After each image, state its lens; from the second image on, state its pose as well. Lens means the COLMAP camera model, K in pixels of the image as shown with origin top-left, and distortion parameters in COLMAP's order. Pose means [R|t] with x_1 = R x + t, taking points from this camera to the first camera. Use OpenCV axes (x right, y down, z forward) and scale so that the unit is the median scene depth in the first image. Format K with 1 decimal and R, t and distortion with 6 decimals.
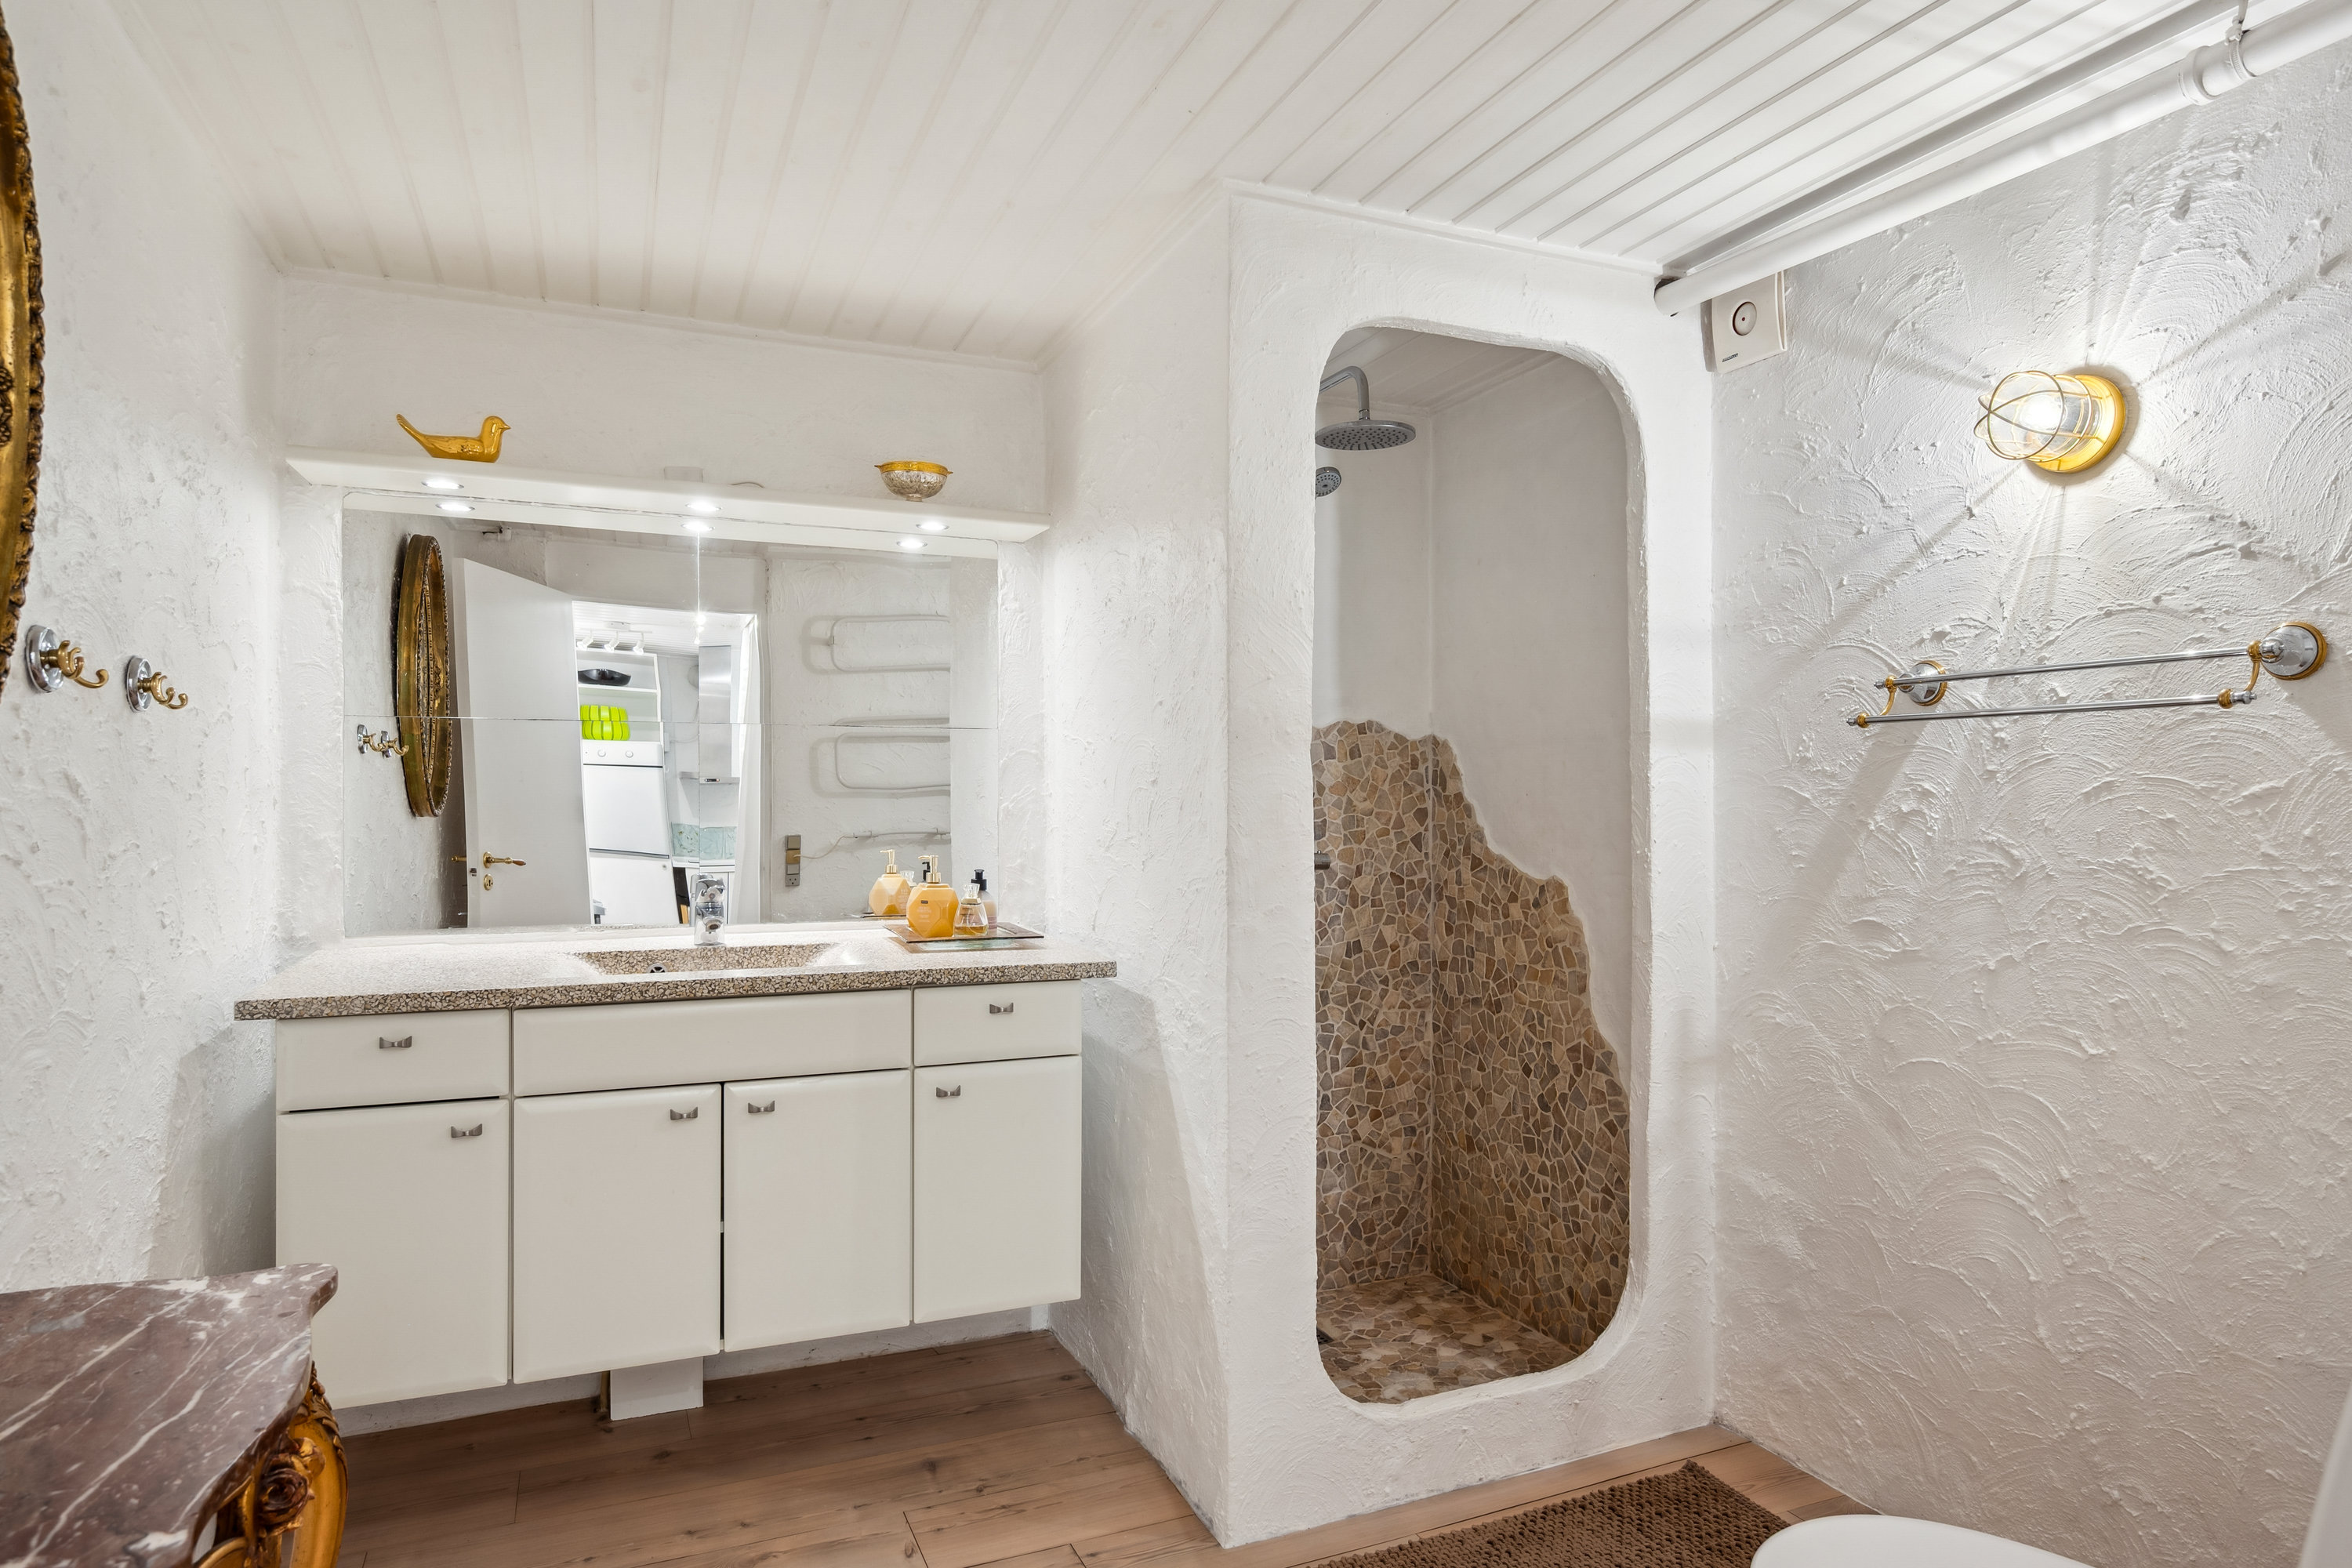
lens RADIAL K [[1363.2, 0, 1176.0], [0, 1363.2, 784.0], [0, 0, 1]] dist [-0.000834, 0.000069]
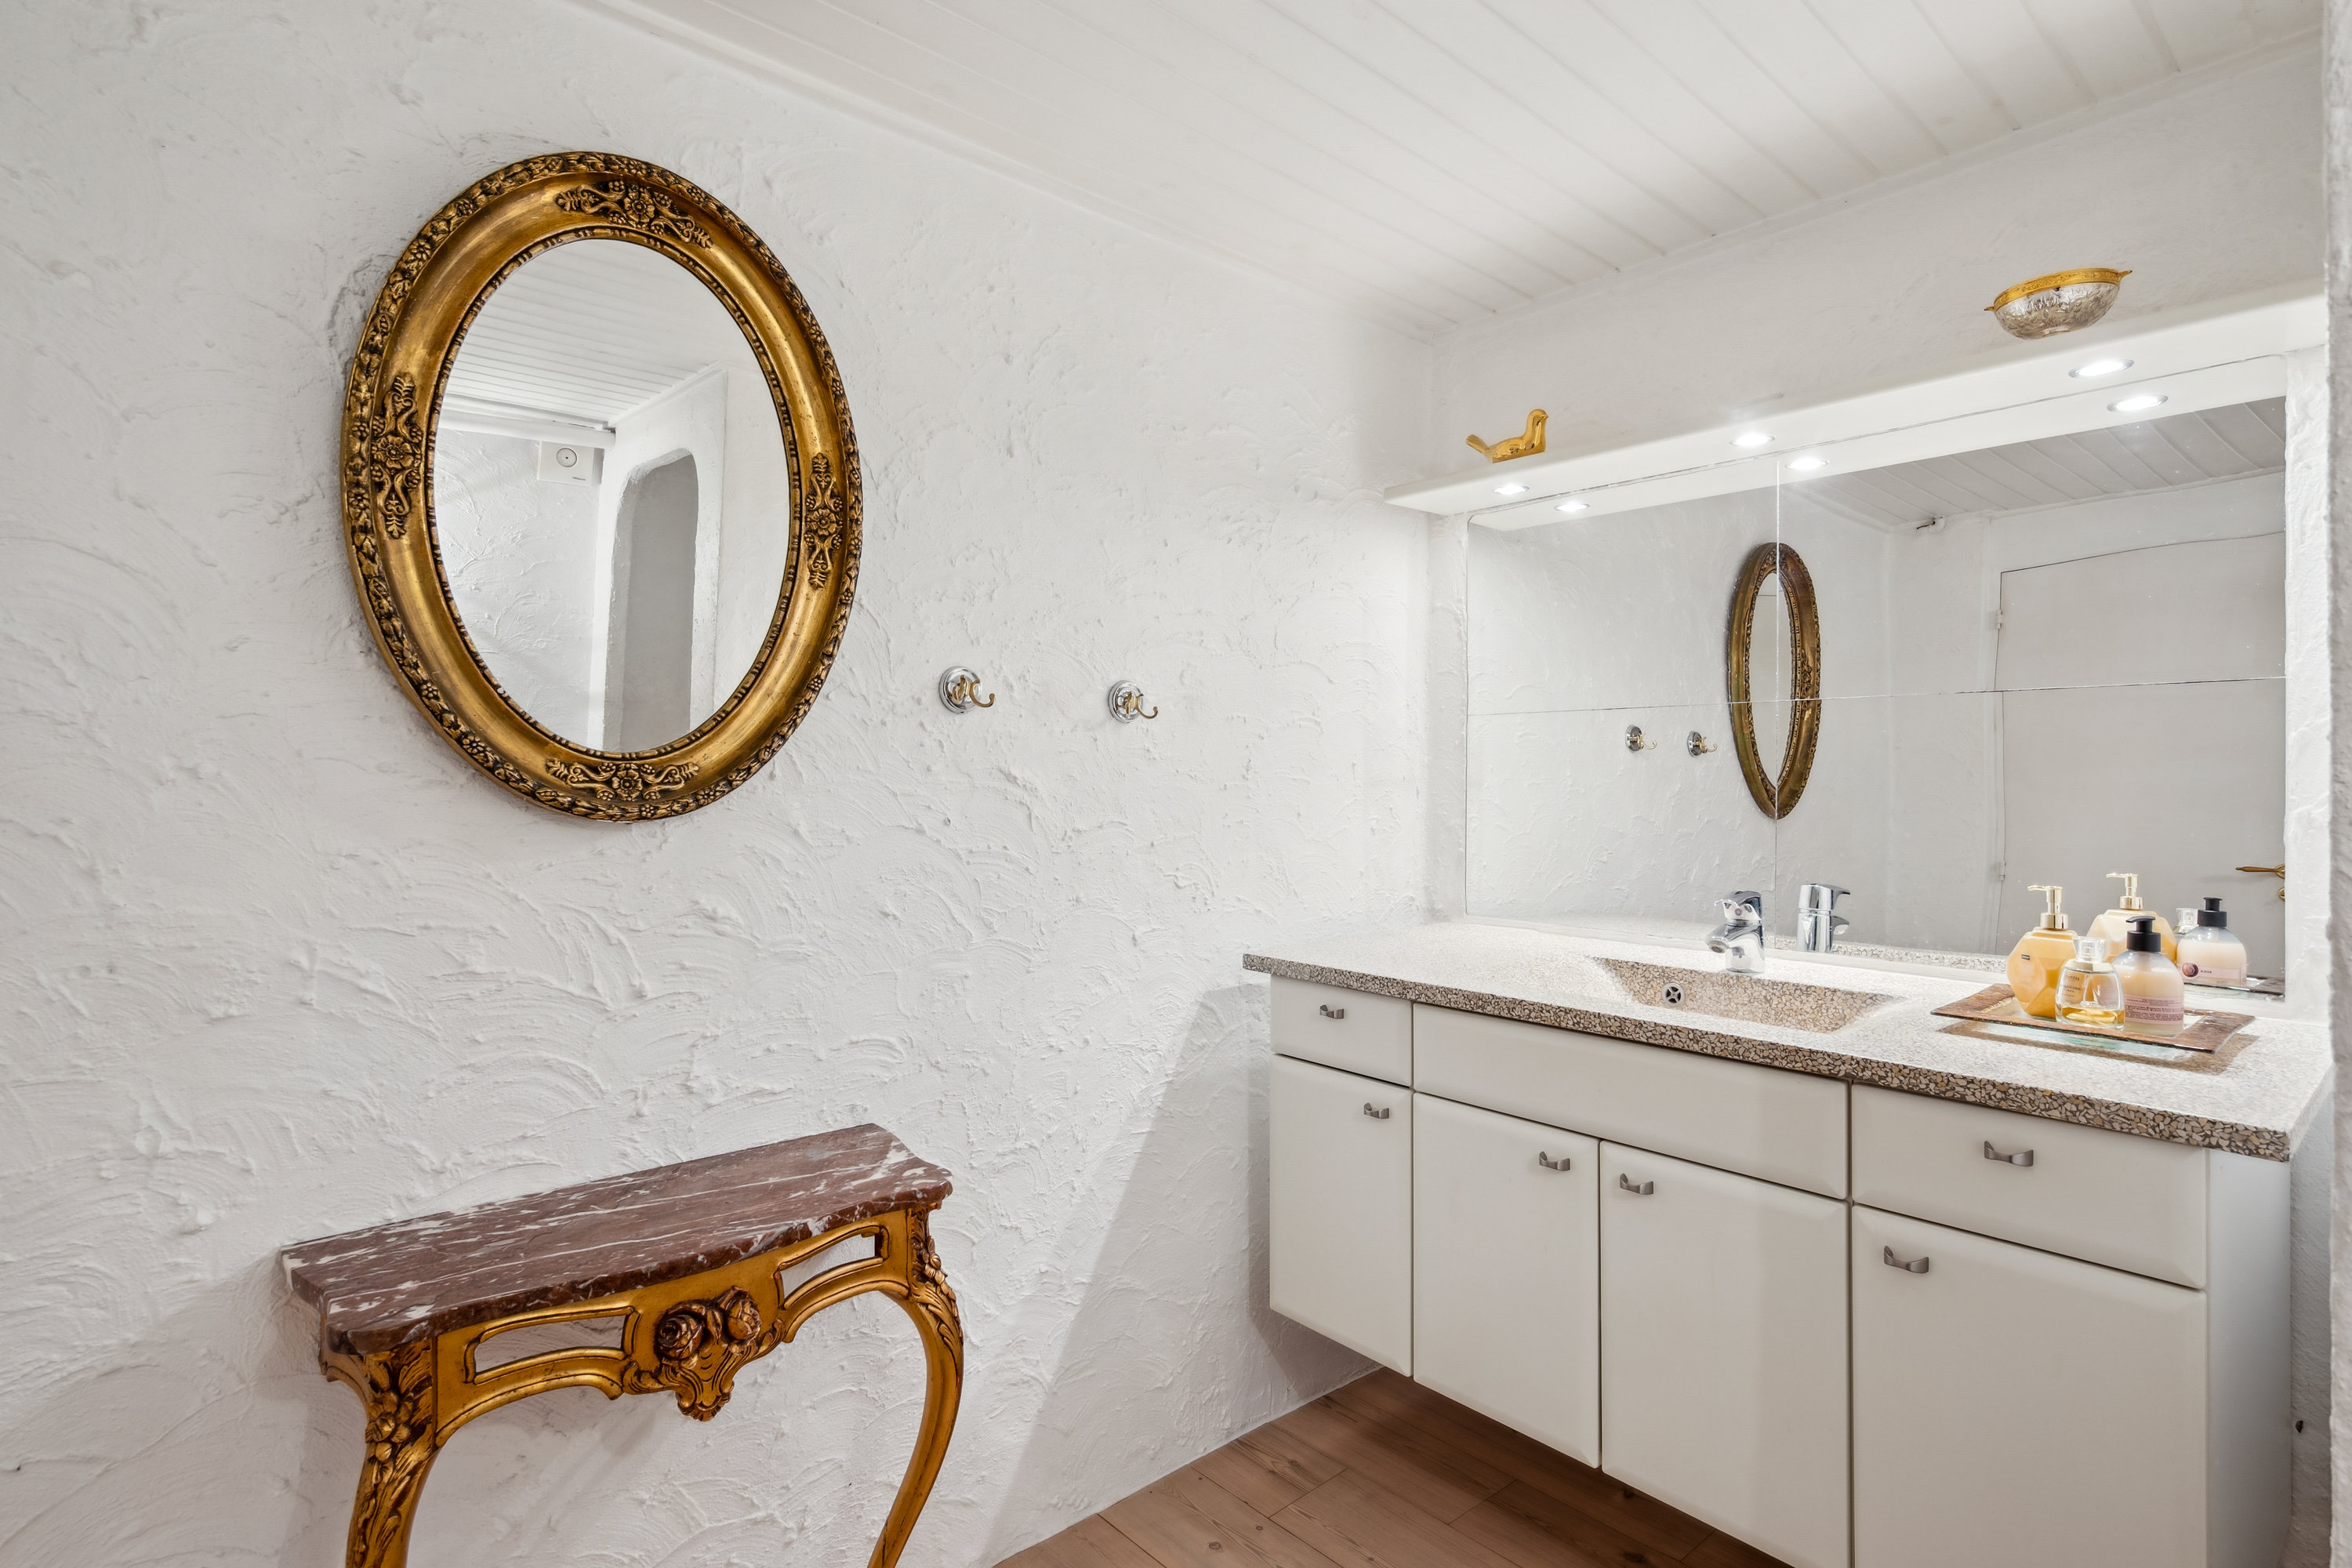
lens RADIAL K [[1165.7, 0, 1176.0], [0, 1165.7, 784.0], [0, 0, 1]] dist [-0.000237, -0.000604]
pose [[0.315287, 0.003913, -0.948988, 0.272234], [0.002371, 0.999985, 0.004911, 0.001071], [0.948993, -0.003798, 0.315273, 0.572253]]
